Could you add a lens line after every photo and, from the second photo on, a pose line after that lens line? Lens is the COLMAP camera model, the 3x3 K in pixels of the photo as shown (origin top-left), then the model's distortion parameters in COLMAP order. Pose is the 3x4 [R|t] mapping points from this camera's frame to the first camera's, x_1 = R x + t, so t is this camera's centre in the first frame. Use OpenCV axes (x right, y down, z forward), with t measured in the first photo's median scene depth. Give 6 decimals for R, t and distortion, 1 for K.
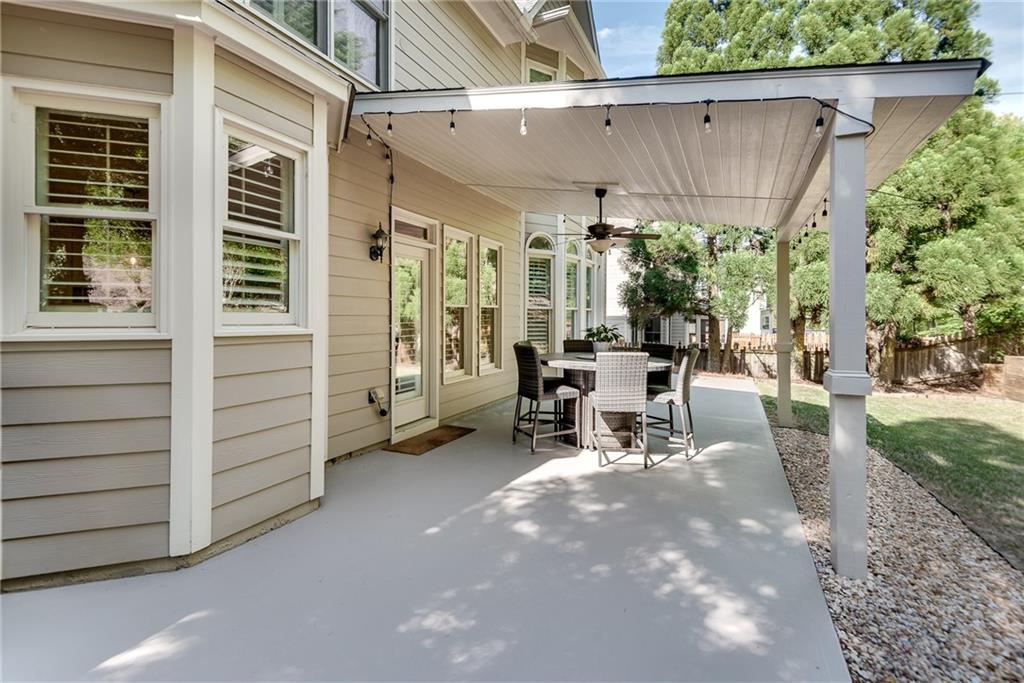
lens RADIAL K [[474.0, 0, 511.9], [0, 474.0, 311.0], [0, 0, 1]] dist [0.016285, -0.000684]
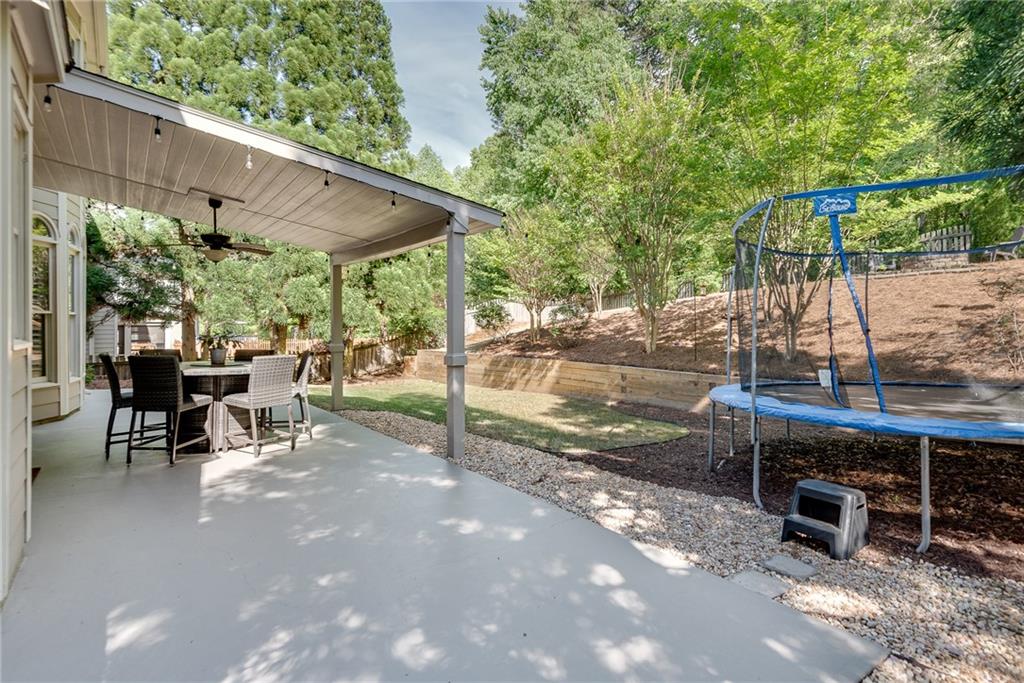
lens RADIAL K [[472.9, 0, 512.1], [0, 472.9, 324.5], [0, 0, 1]] dist [0.000654, 0.000032]
pose [[0.533437, -0.001060, 0.845839, -0.393662], [-0.012612, 0.999878, 0.009207, -0.007418], [-0.845746, -0.015579, 0.533359, -0.103827]]
